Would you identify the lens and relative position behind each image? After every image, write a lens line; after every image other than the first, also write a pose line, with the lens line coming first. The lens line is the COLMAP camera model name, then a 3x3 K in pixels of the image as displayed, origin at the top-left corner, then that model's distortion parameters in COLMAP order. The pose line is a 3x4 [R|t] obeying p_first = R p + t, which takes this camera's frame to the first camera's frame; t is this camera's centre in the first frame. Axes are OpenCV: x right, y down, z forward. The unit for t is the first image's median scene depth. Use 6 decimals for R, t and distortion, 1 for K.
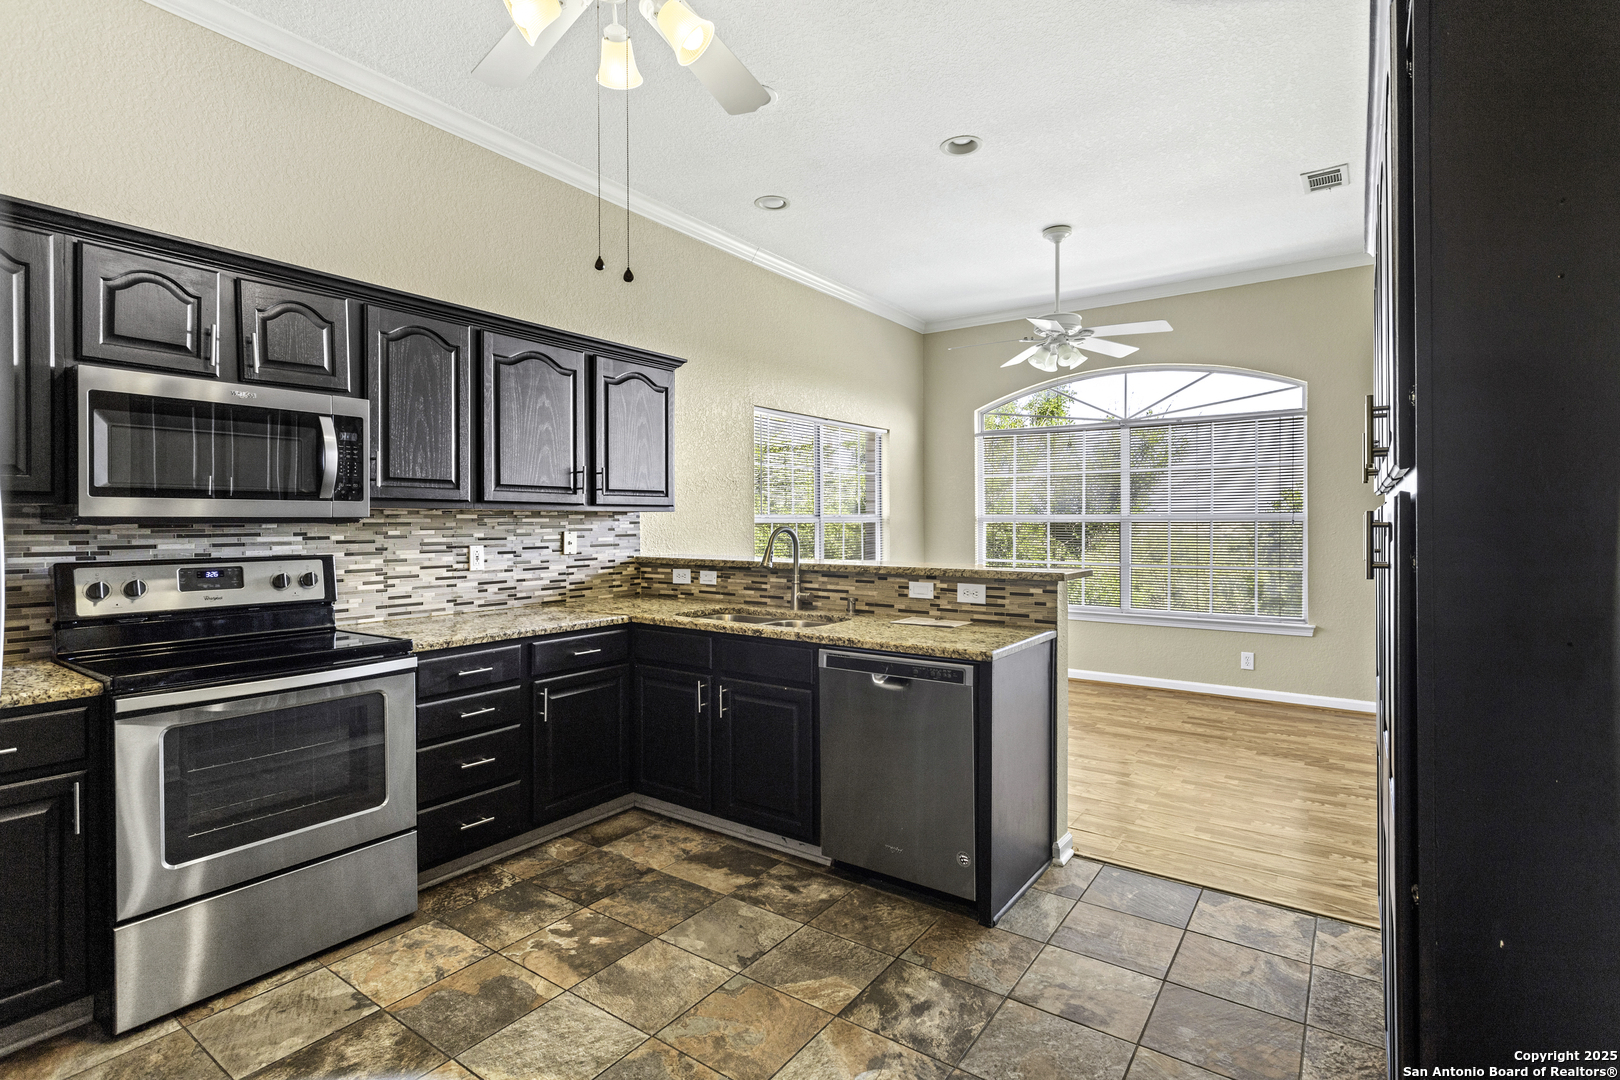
lens RADIAL K [[784.4, 0, 776.5], [0, 784.4, 524.5], [0, 0, 1]] dist [0.000376, 0.000011]
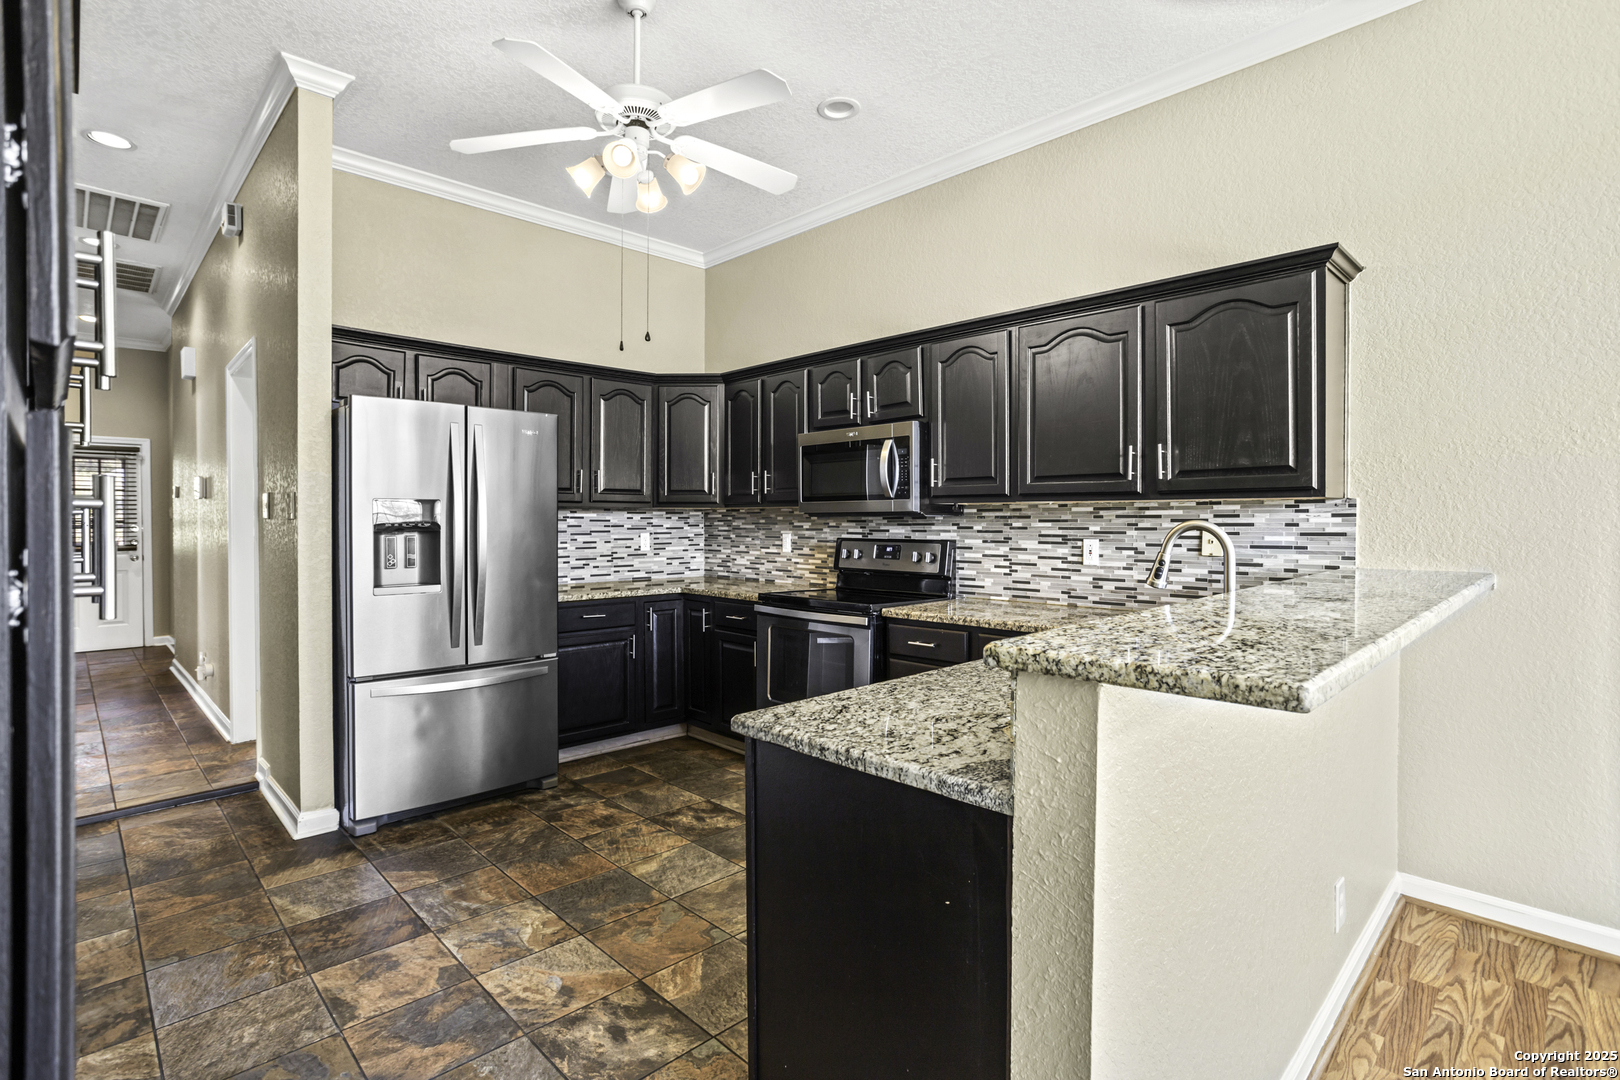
lens RADIAL K [[792.1, 0, 811.8], [0, 792.1, 520.5], [0, 0, 1]] dist [-0.050268, 0.034116]
pose [[-0.165185, 0.003867, -0.986255, 0.661418], [-0.001421, 0.999990, 0.004159, 0.000397], [0.986262, 0.002088, -0.165178, 0.861615]]
